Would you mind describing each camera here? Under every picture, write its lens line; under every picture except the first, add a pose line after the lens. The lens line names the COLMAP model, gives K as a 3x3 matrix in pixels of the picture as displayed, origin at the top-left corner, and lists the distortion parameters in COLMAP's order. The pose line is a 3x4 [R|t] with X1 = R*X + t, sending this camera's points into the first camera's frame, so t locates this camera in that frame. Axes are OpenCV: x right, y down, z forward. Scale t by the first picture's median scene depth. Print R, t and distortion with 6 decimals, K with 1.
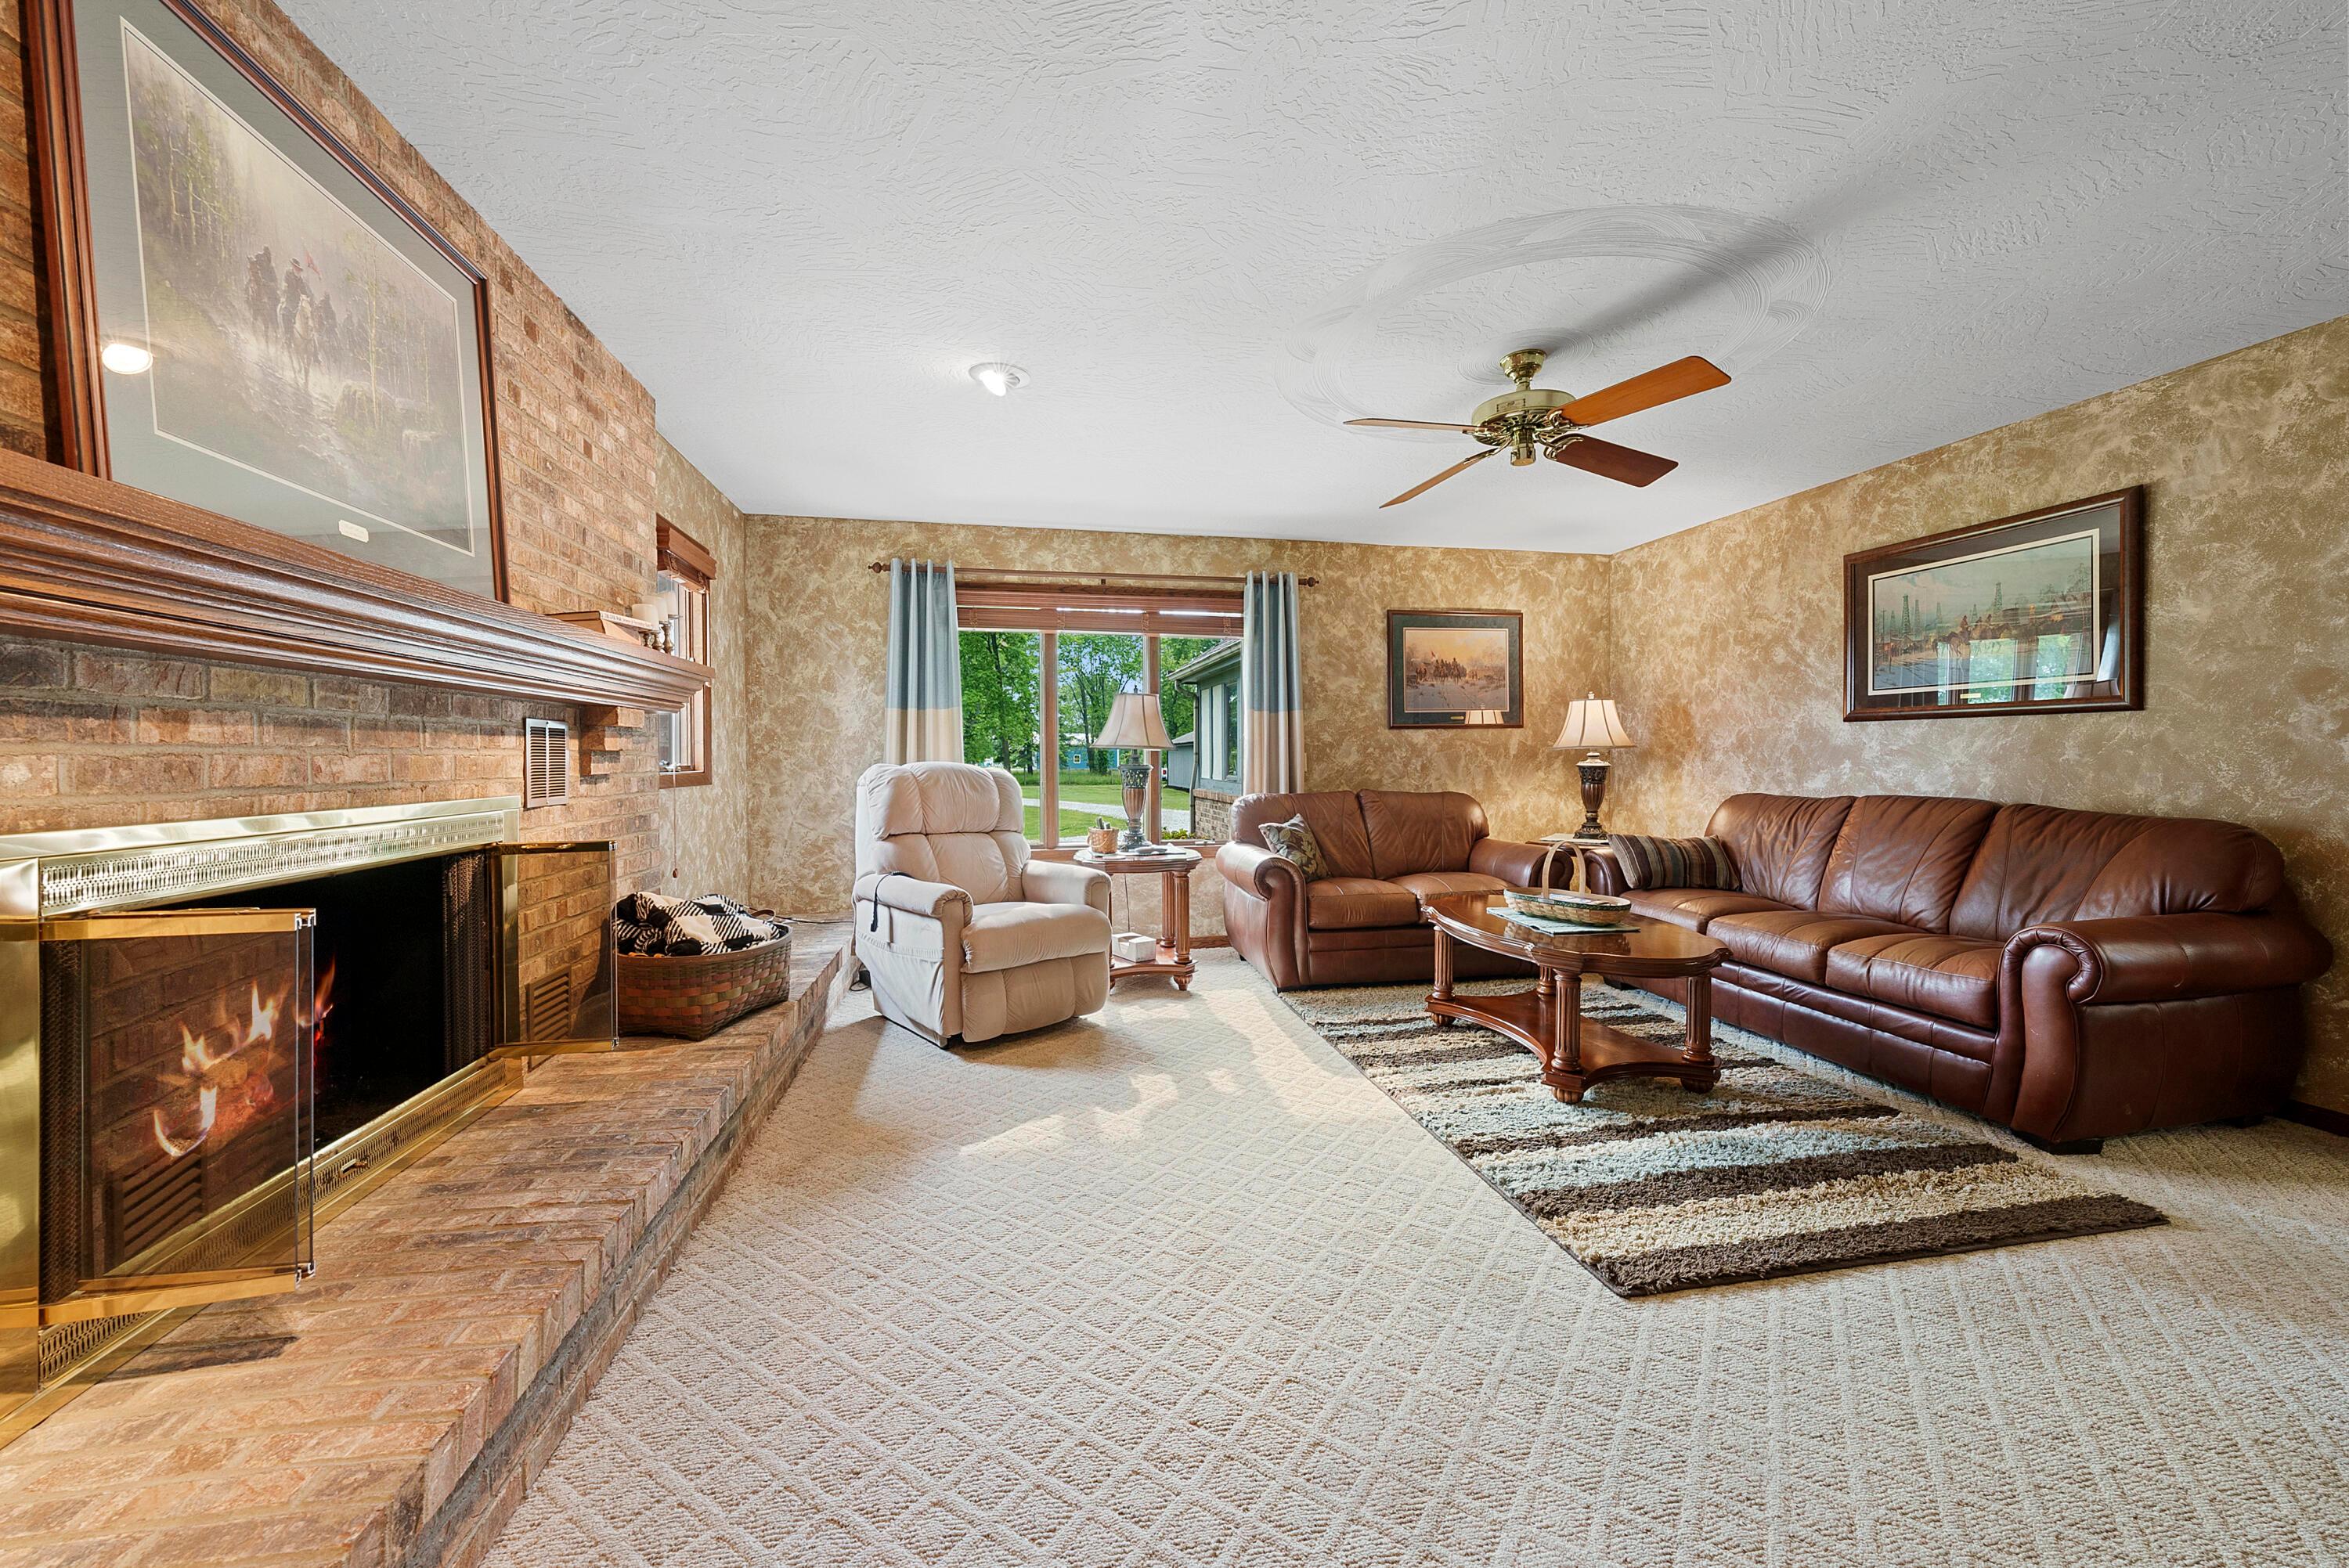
lens RADIAL K [[921.3, 0, 1174.8], [0, 921.3, 767.4], [0, 0, 1]] dist [0.001986, -0.000001]
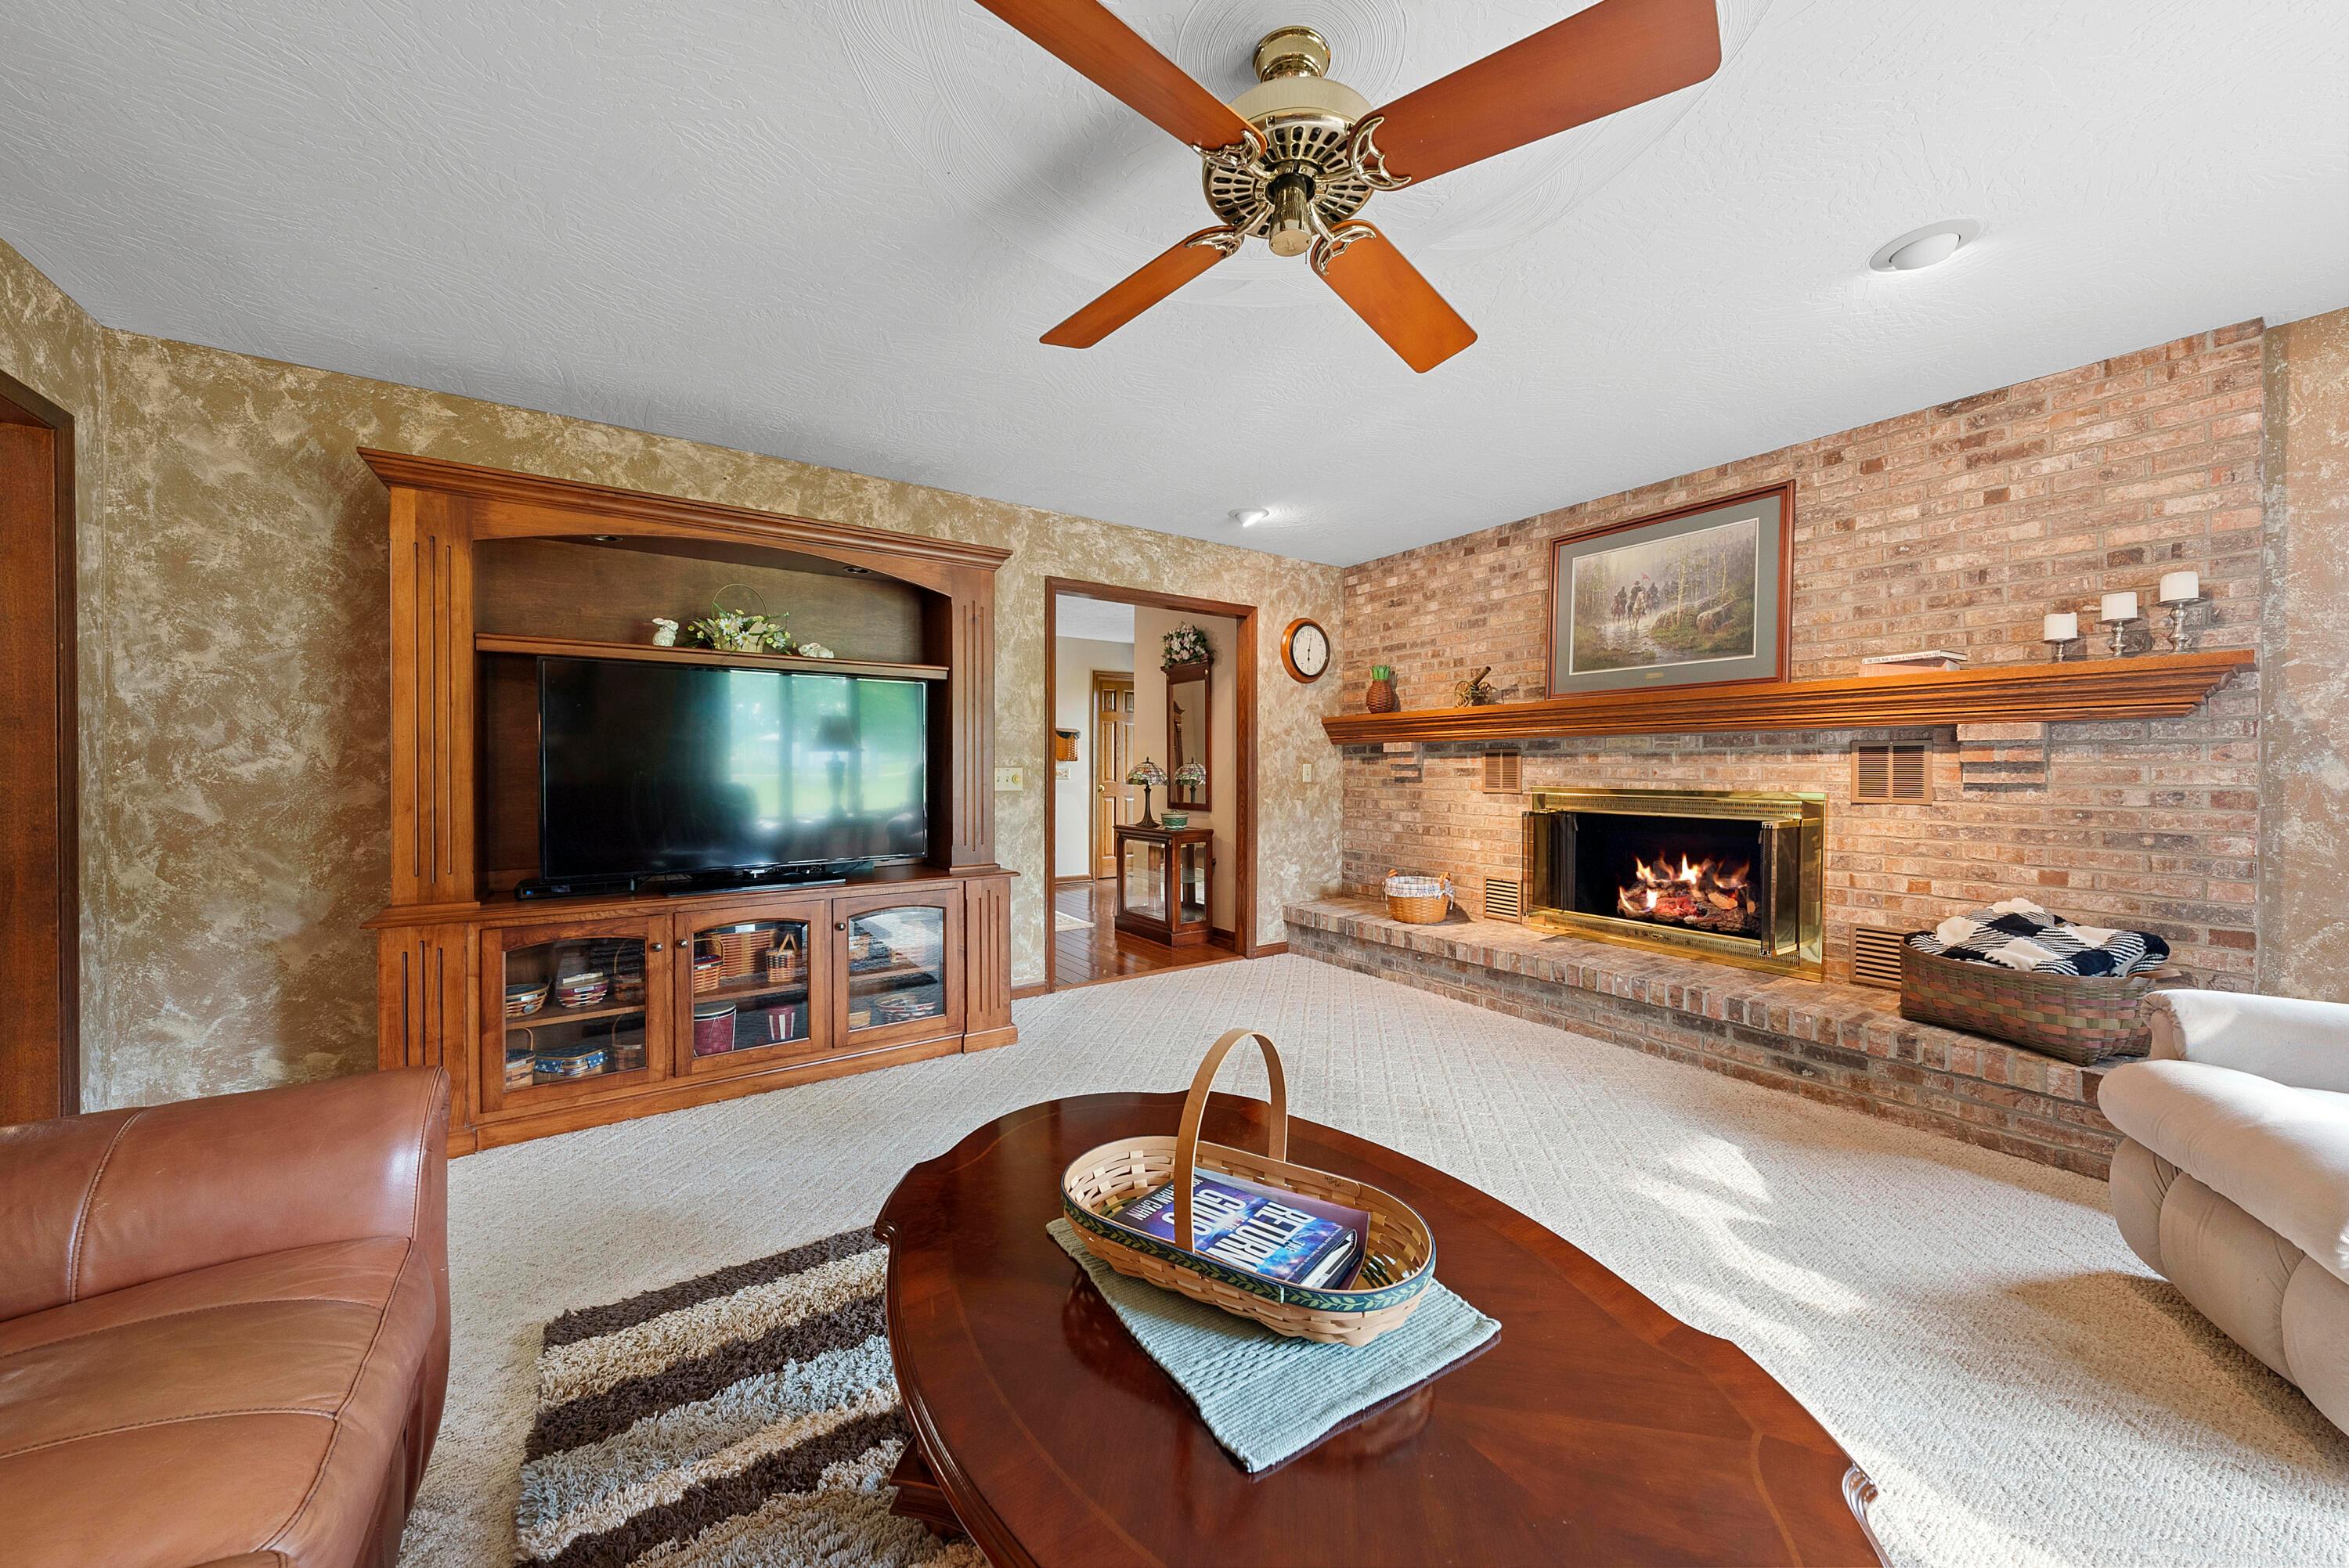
lens RADIAL K [[808.4, 0, 1186.0], [0, 808.4, 775.8], [0, 0, 1]] dist [-0.000019, -0.000024]
pose [[-0.919167, 0.006615, -0.393813, 0.402231], [-0.002074, 0.999764, 0.021632, -0.012397], [0.393863, 0.020700, -0.918936, 0.910675]]
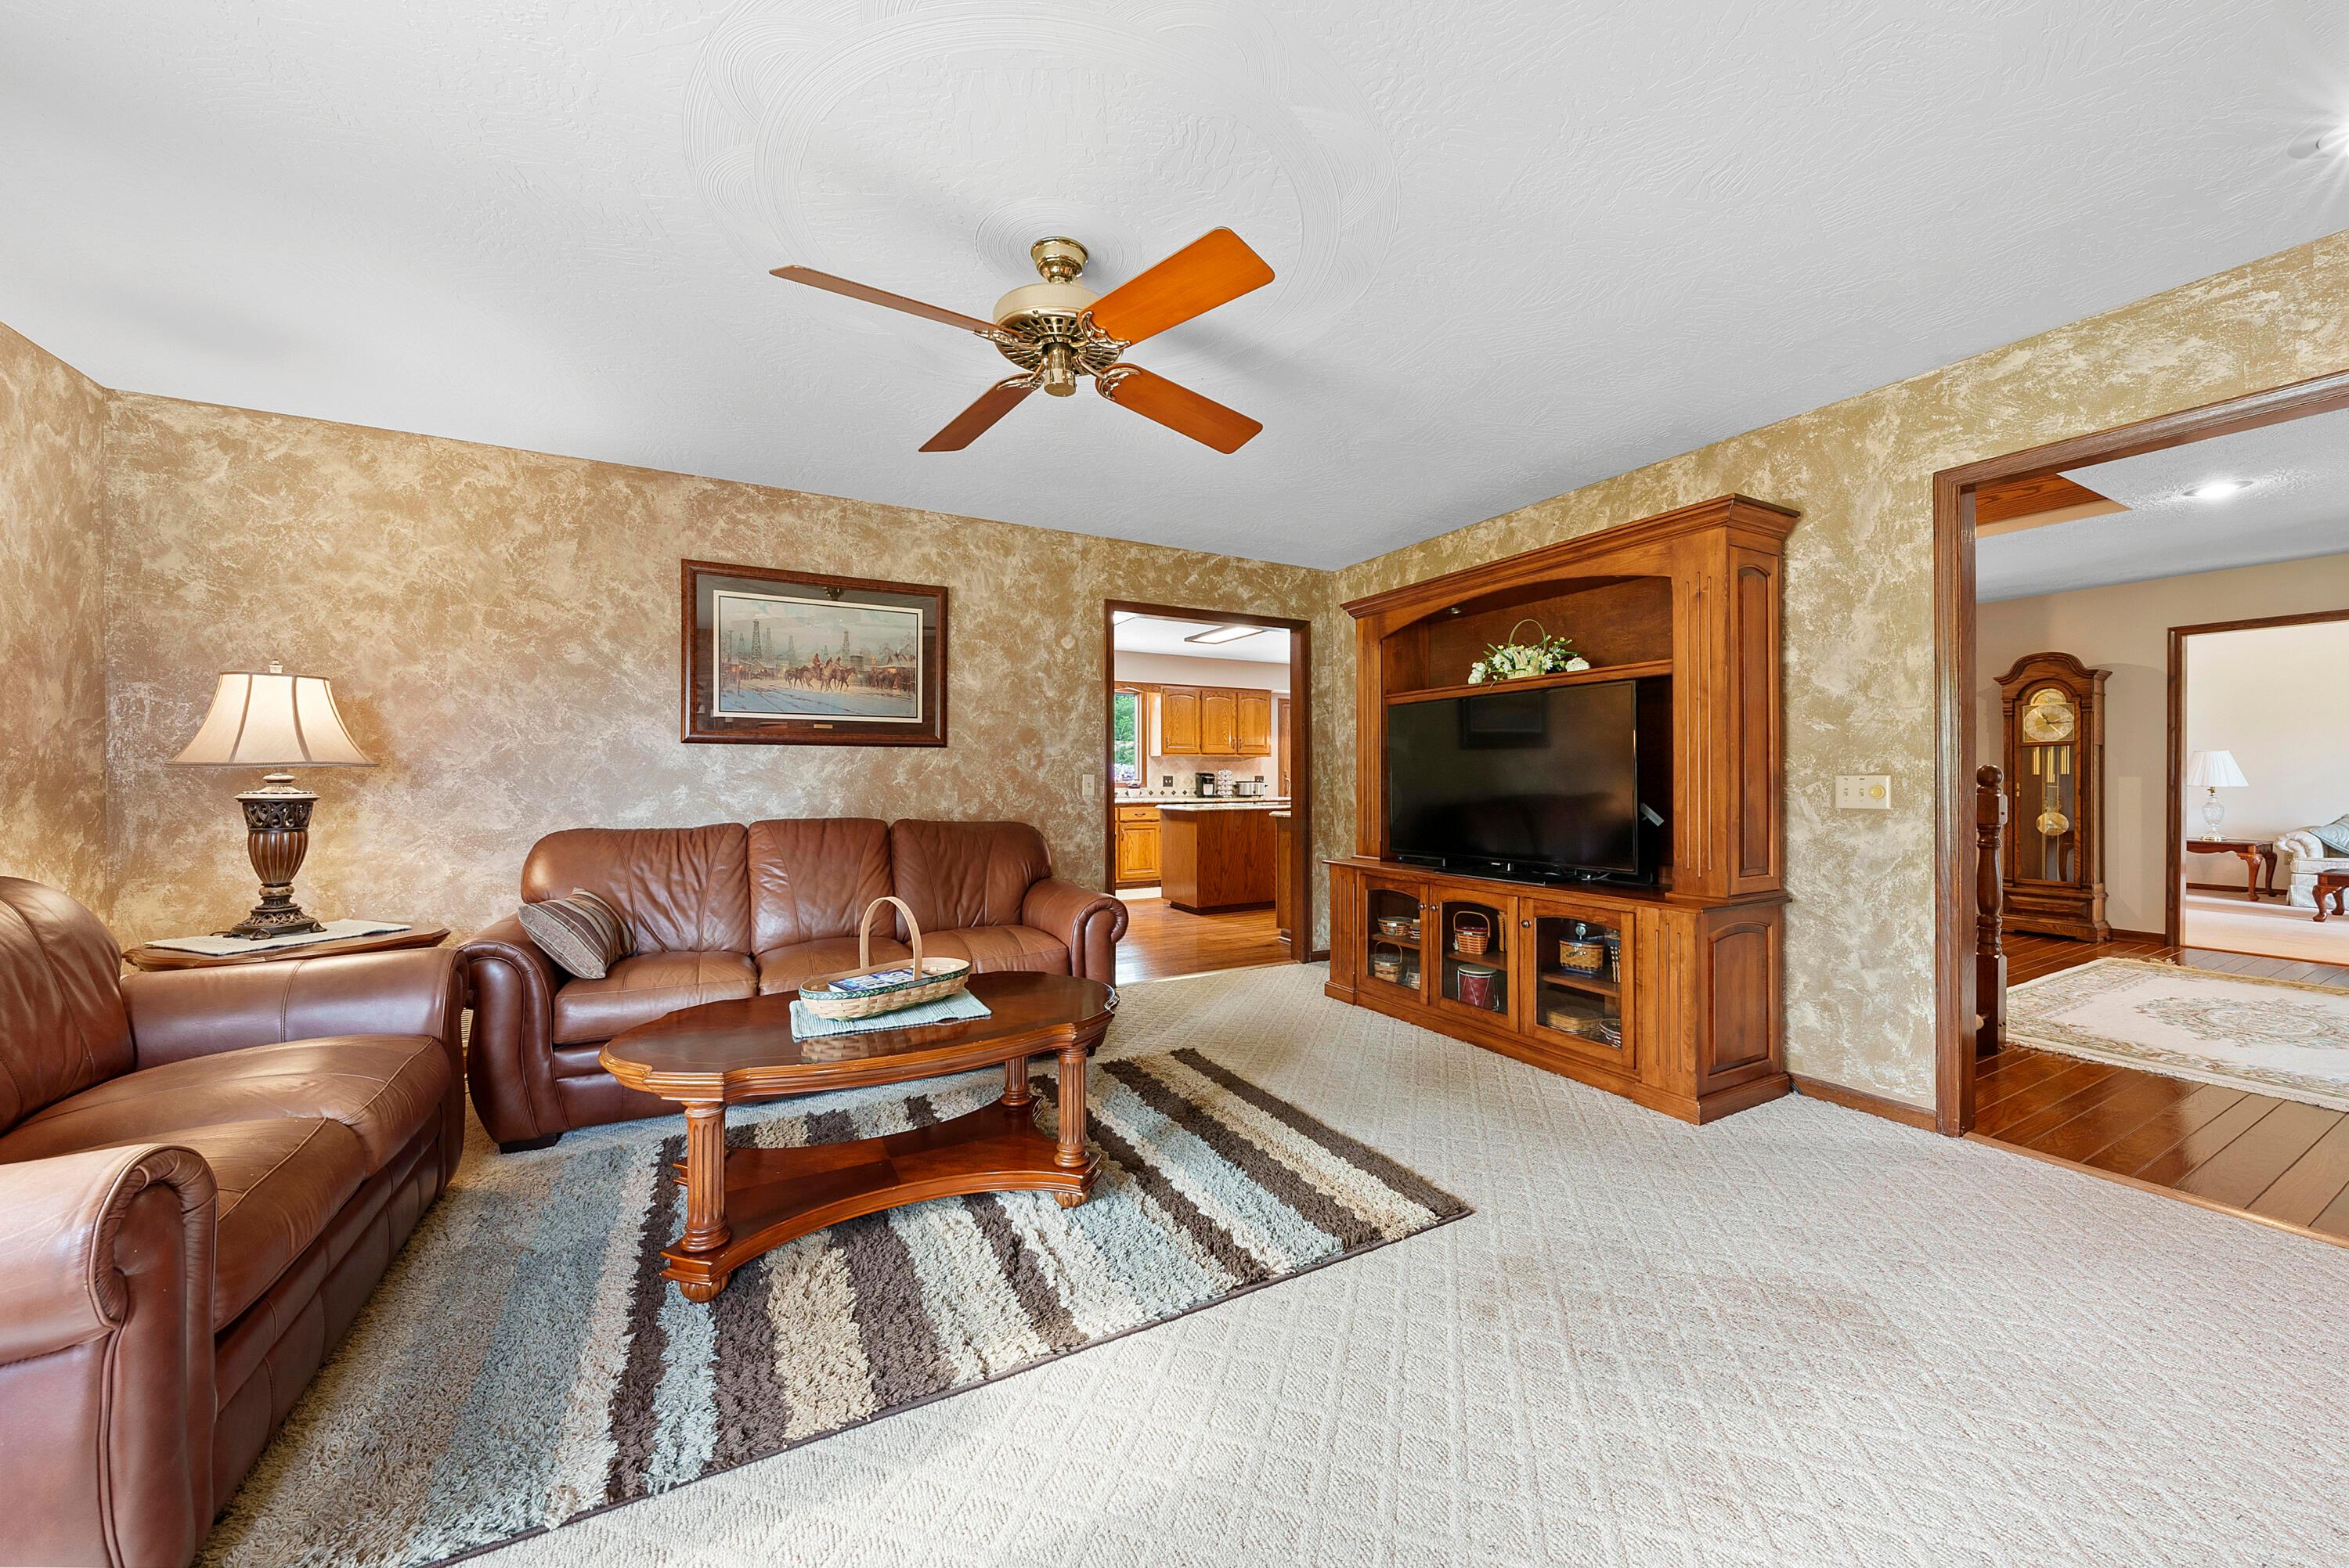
lens RADIAL K [[852.0, 0, 1187.4], [0, 852.0, 780.5], [0, 0, 1]] dist [-0.001046, -0.000006]
pose [[-0.310261, 0.002237, 0.950649, -0.201542], [0.013995, 0.999900, 0.002215, -0.006589], [-0.950548, 0.013992, -0.310262, 0.715972]]
